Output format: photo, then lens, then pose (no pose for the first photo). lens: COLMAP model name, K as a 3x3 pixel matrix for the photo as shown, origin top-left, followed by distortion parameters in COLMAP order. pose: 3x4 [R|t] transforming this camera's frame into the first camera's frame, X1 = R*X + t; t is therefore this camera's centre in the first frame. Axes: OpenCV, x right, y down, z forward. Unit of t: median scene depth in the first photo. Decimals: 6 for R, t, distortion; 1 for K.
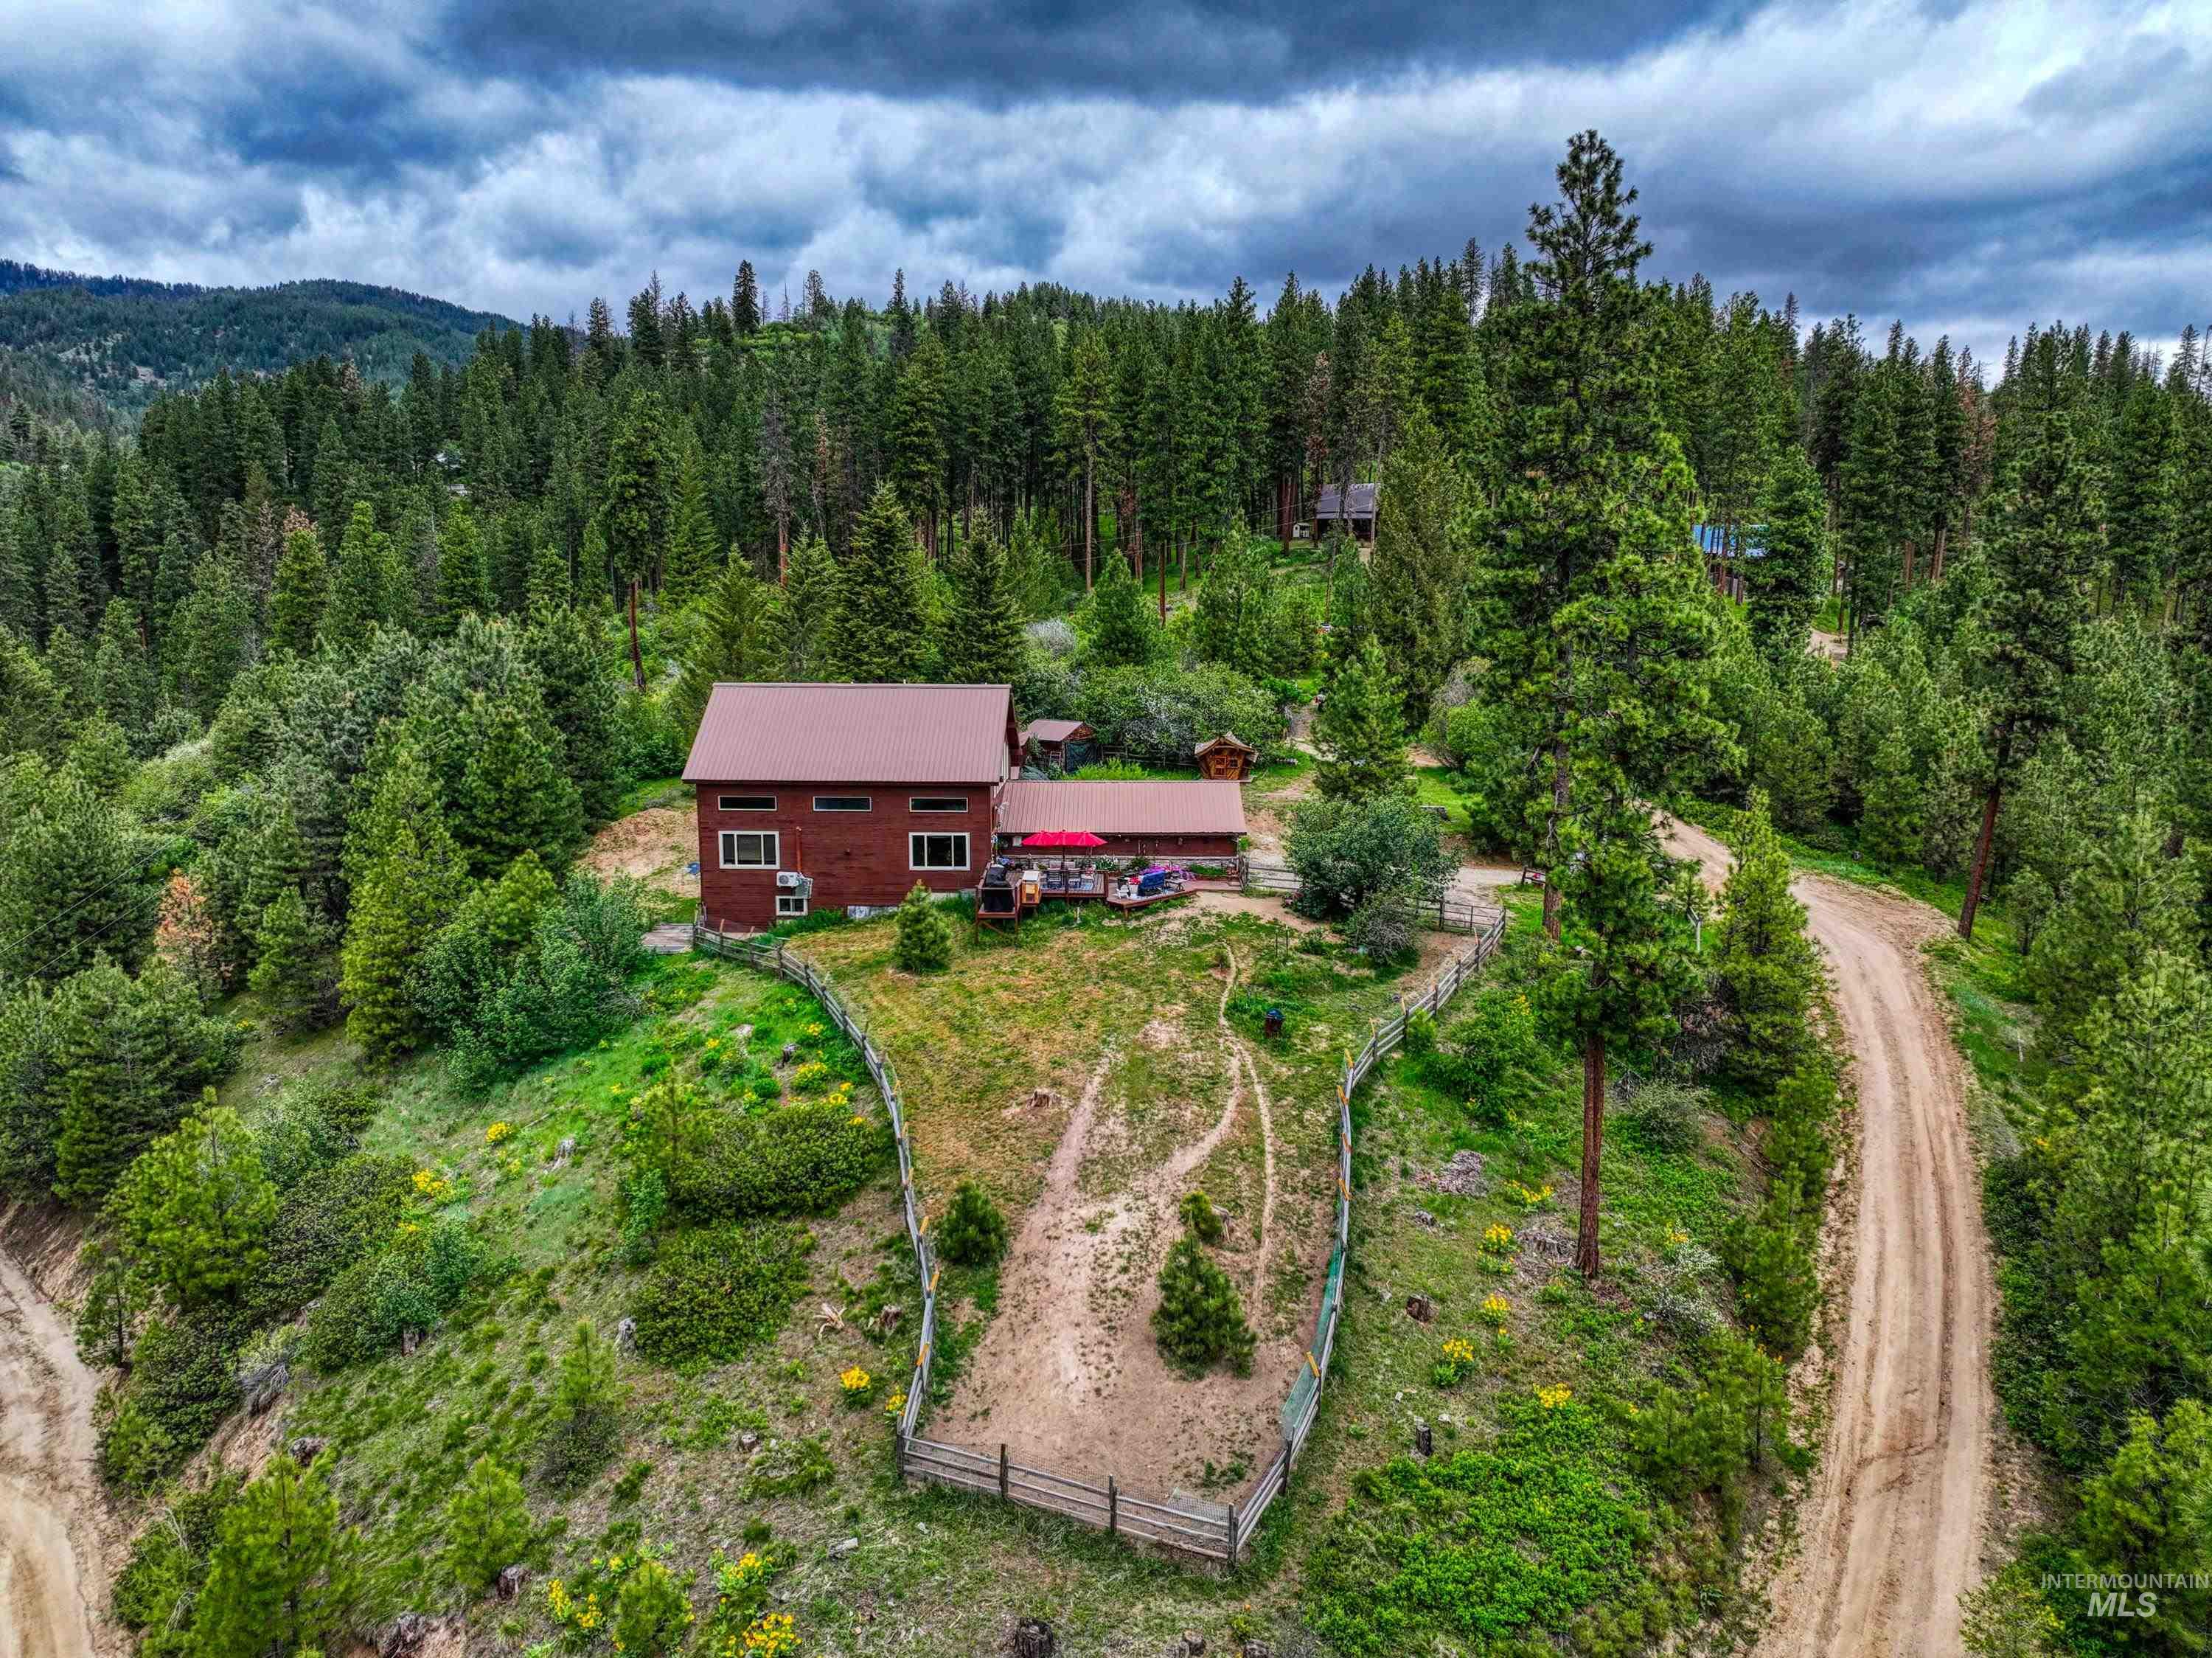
lens RADIAL K [[1527.8, 0, 1101.3], [0, 1527.8, 837.4], [0, 0, 1]] dist [0.012125, 0.005701]
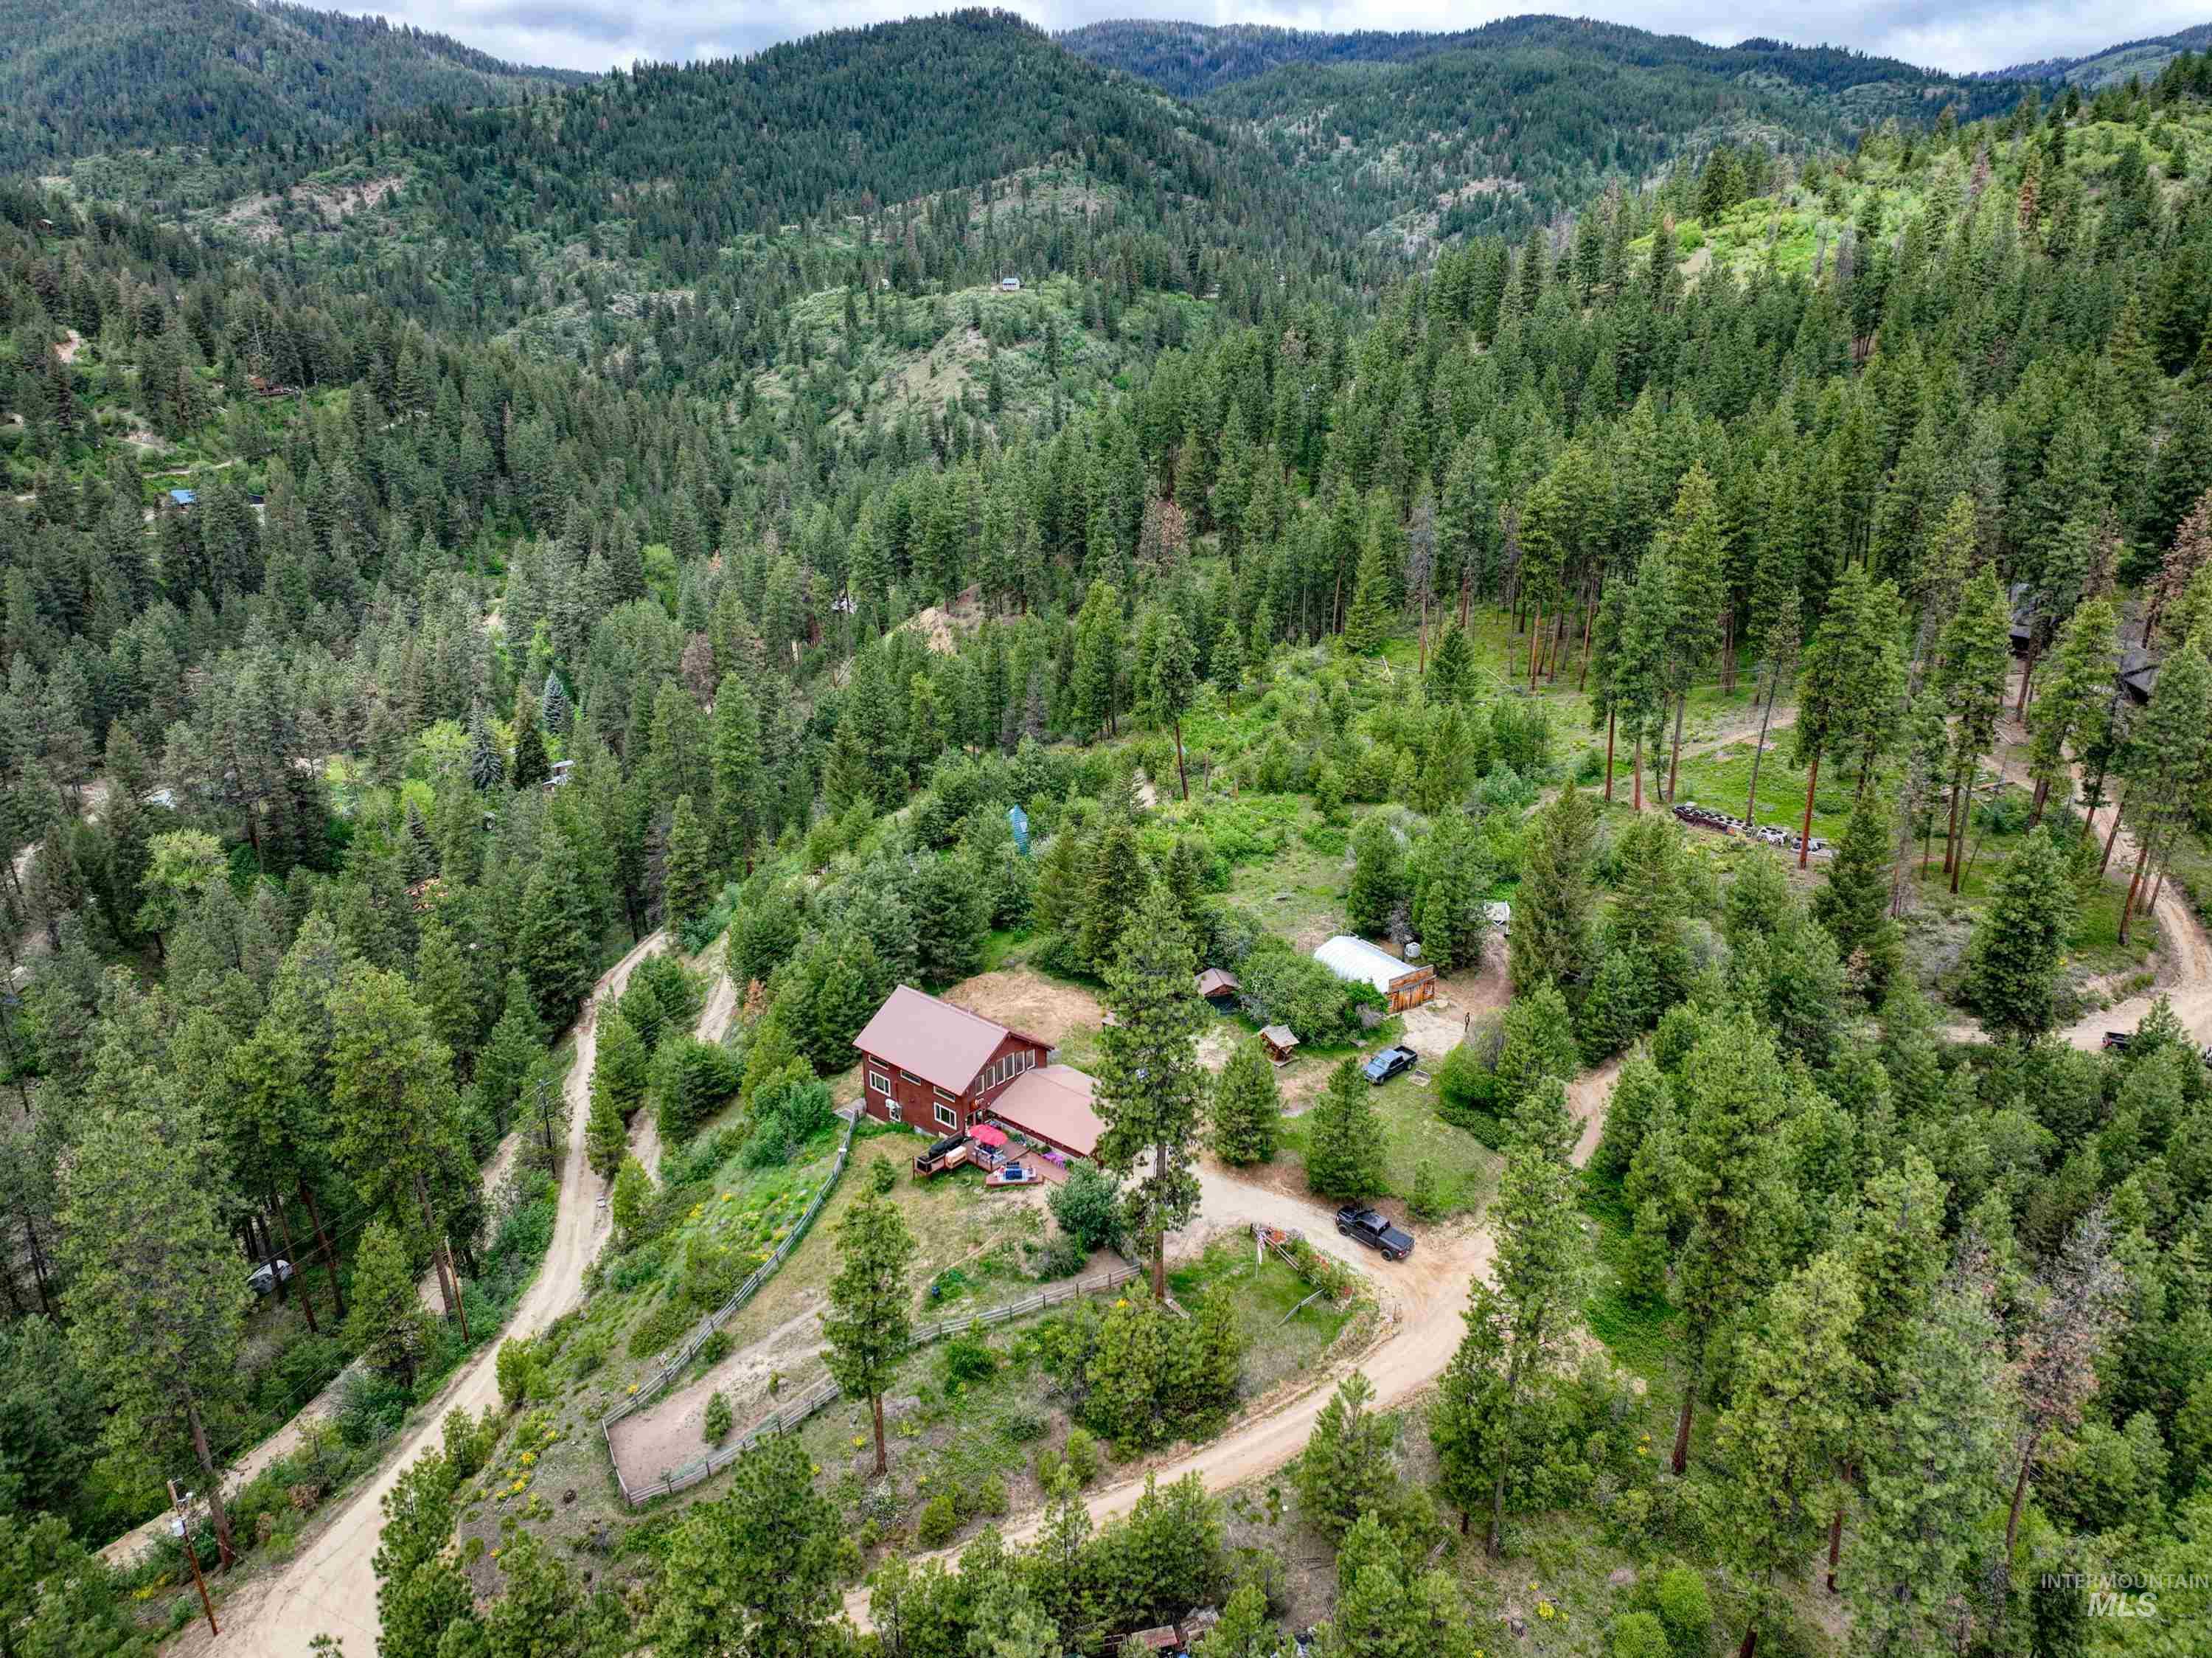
lens RADIAL K [[1533.8, 0, 1122.3], [0, 1533.8, 831.8], [0, 0, 1]] dist [-0.009197, 0.025681]
pose [[0.768037, 0.211207, -0.604575, 1.285338], [-0.107135, 0.973121, 0.203856, -0.840806], [0.631380, -0.091798, 0.770021, -0.338690]]
